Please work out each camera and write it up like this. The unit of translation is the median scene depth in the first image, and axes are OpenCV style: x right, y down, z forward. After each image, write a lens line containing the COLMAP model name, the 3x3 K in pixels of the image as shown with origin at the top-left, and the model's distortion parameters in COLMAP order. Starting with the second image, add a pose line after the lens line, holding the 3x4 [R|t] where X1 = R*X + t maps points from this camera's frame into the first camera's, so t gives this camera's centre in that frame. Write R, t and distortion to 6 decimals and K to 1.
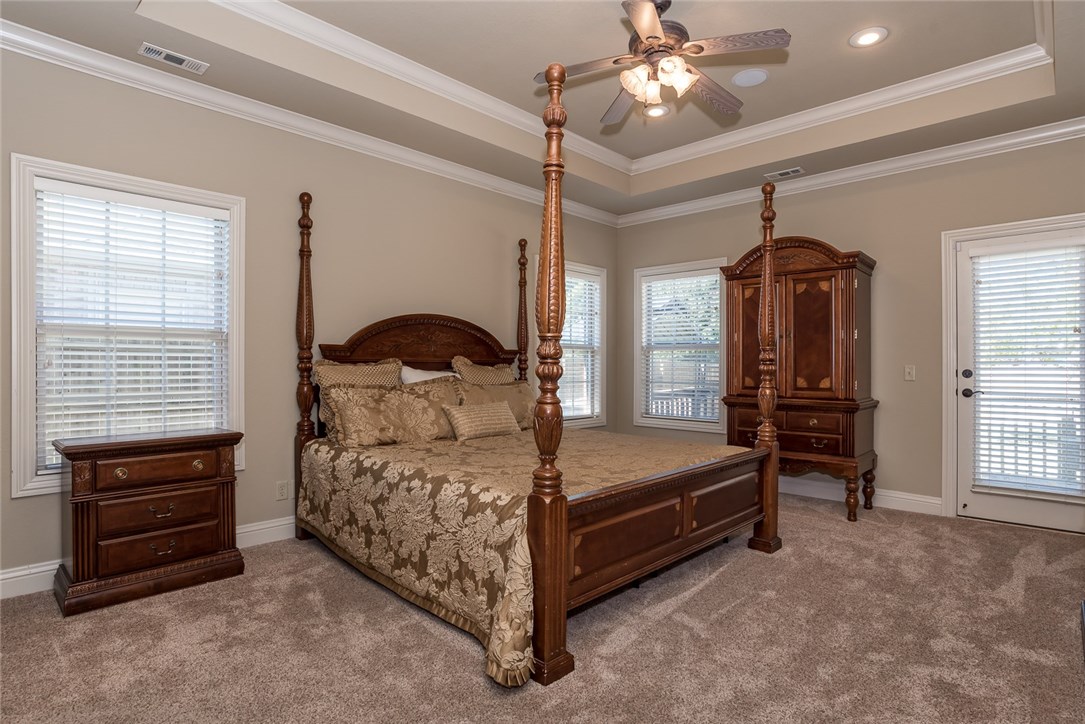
lens RADIAL K [[566.1, 0, 542.5], [0, 566.1, 362.0], [0, 0, 1]] dist [-0.030429, 0.002063]
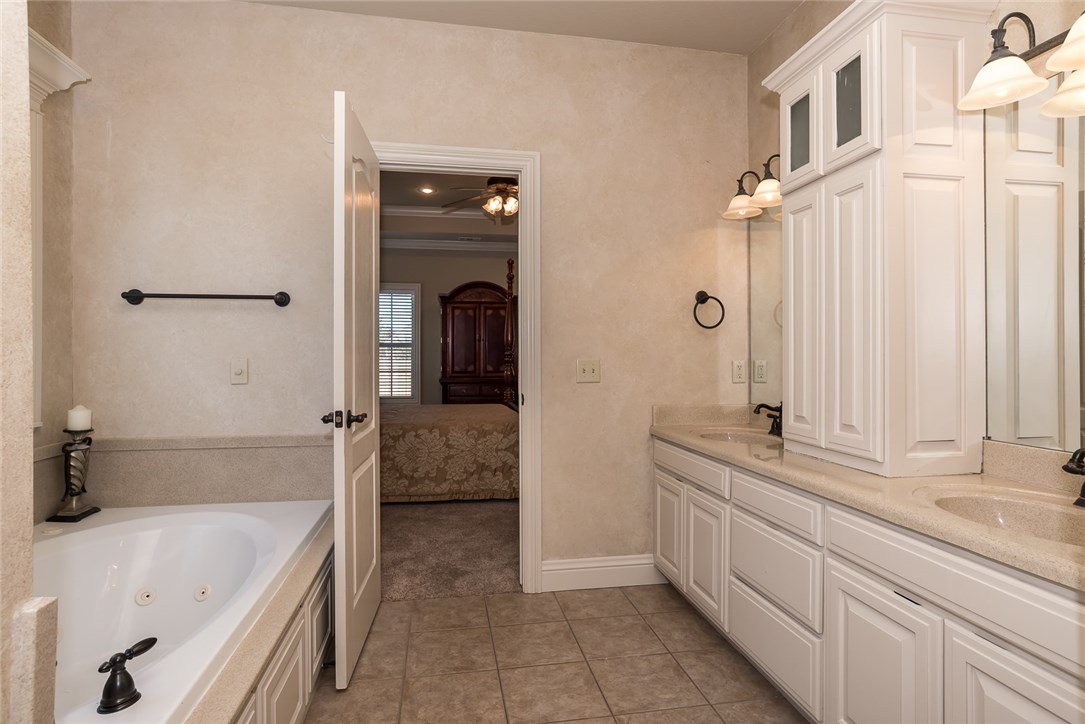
lens RADIAL K [[566.1, 0, 542.5], [0, 566.1, 362.0], [0, 0, 1]] dist [-0.030429, 0.002063]
pose [[0.591617, -0.009019, 0.806169, -1.375103], [0.002449, 0.999953, 0.009389, 0.004279], [-0.806215, -0.003581, 0.591611, -0.237893]]
